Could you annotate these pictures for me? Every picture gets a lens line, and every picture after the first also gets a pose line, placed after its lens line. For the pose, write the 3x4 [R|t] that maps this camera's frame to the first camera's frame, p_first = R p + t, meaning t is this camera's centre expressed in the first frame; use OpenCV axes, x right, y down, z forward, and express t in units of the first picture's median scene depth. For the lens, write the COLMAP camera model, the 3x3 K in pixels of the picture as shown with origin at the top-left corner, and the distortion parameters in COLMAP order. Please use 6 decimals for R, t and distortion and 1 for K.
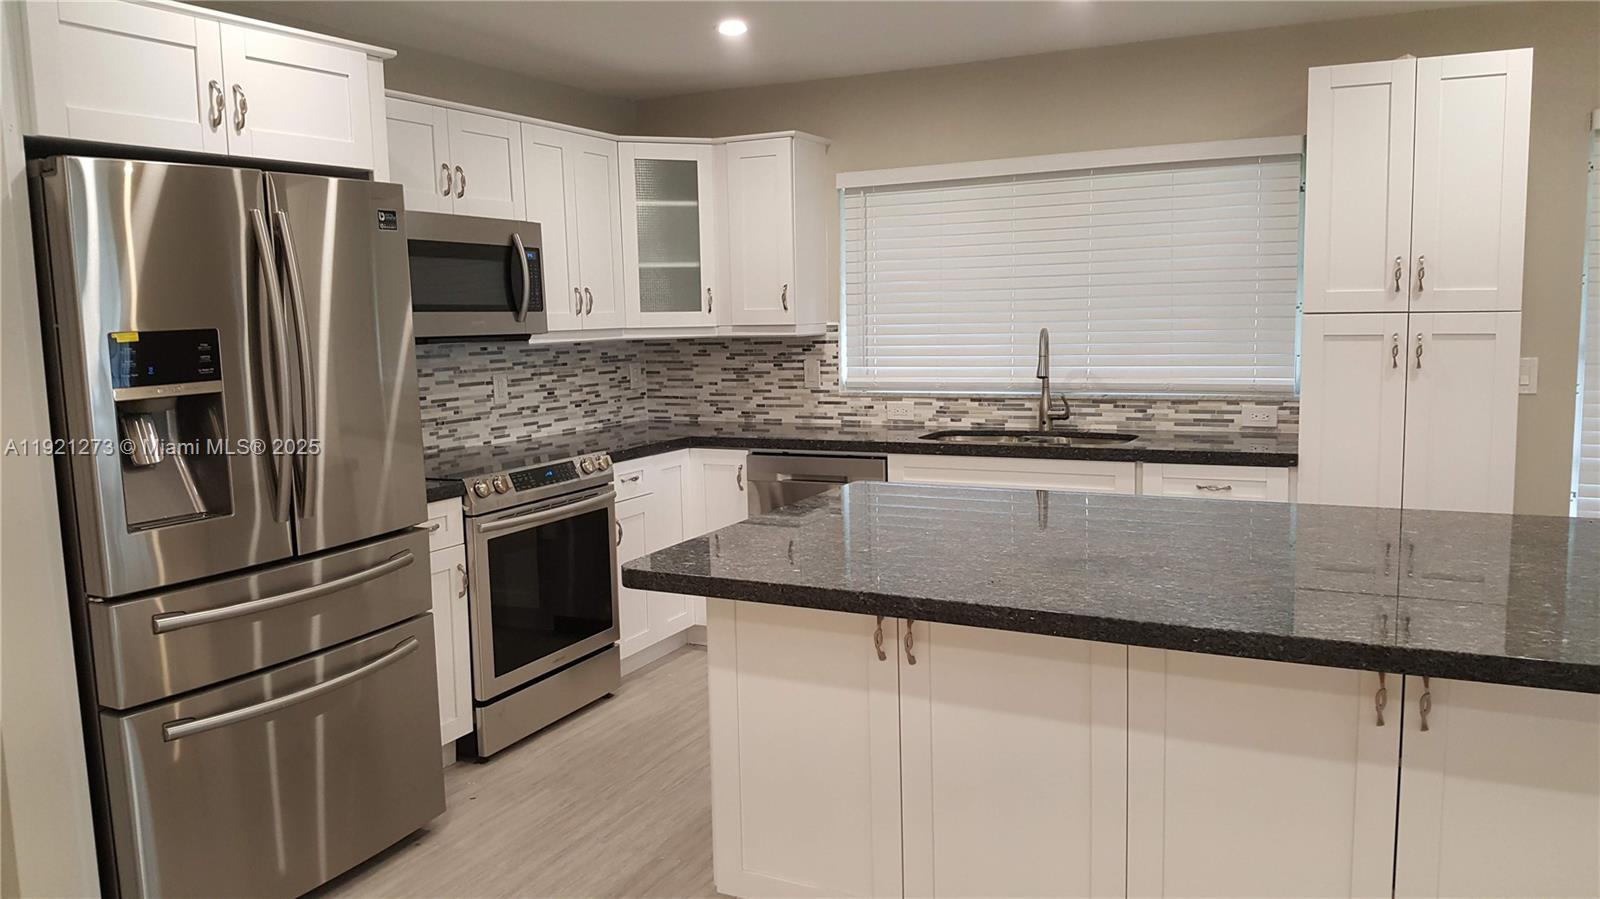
lens RADIAL K [[1176.4, 0, 769.0], [0, 1176.4, 459.7], [0, 0, 1]] dist [0.171834, -0.380503]
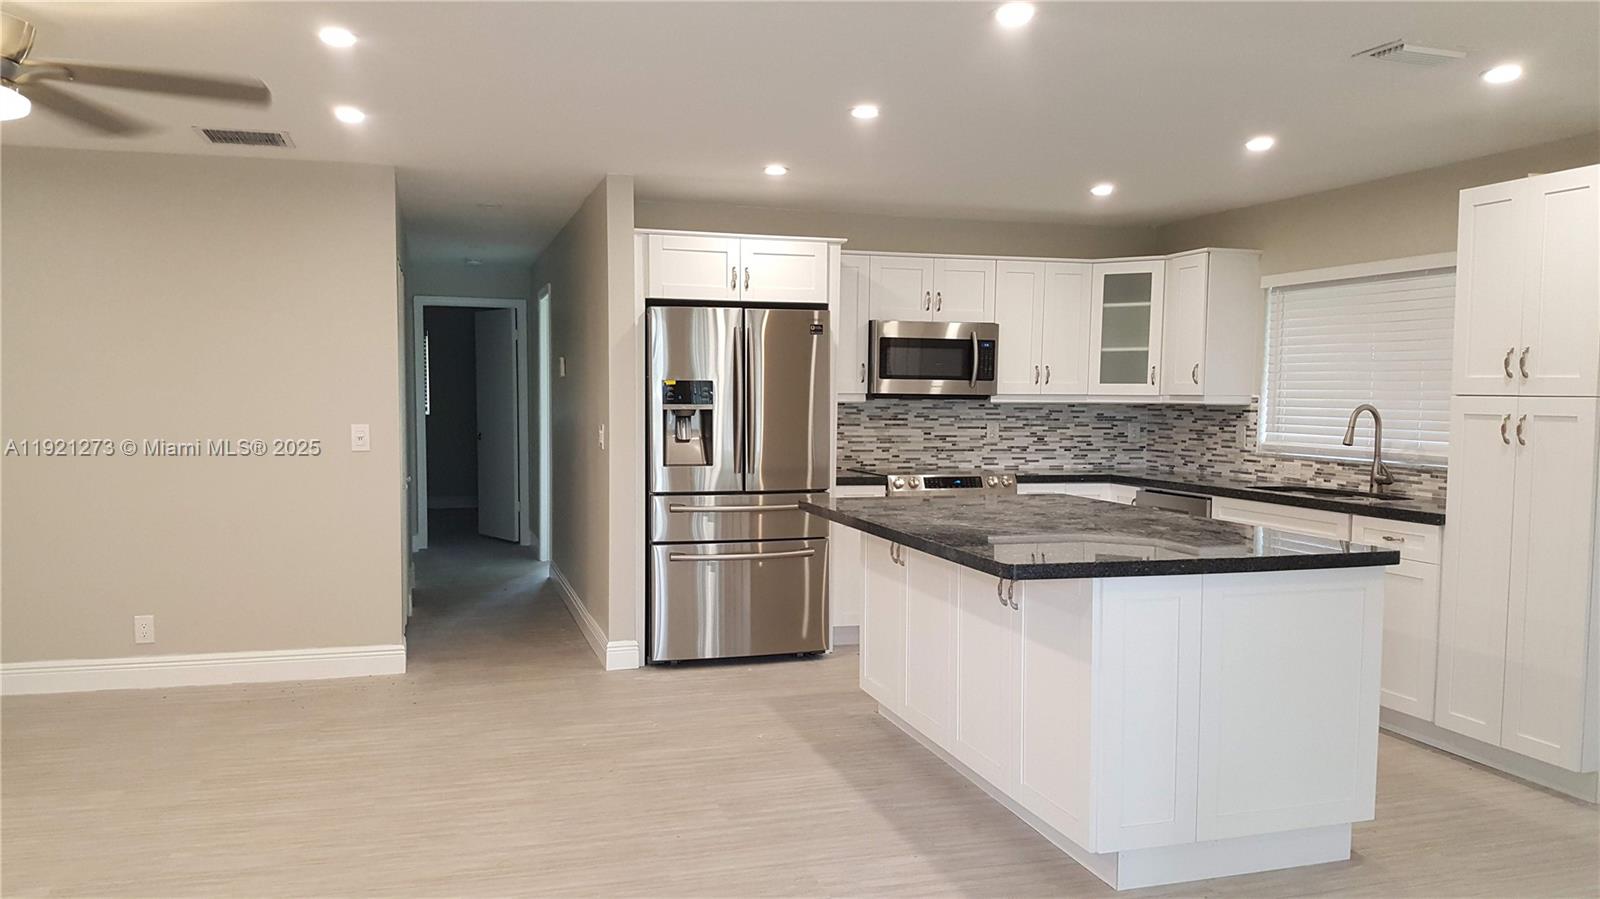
lens RADIAL K [[1176.4, 0, 769.0], [0, 1176.4, 459.7], [0, 0, 1]] dist [0.171834, -0.380503]
pose [[0.675762, 0.070353, -0.733755, 0.645906], [-0.118838, 0.992811, -0.014254, 0.027999], [0.727478, 0.096830, 0.679264, -0.206675]]
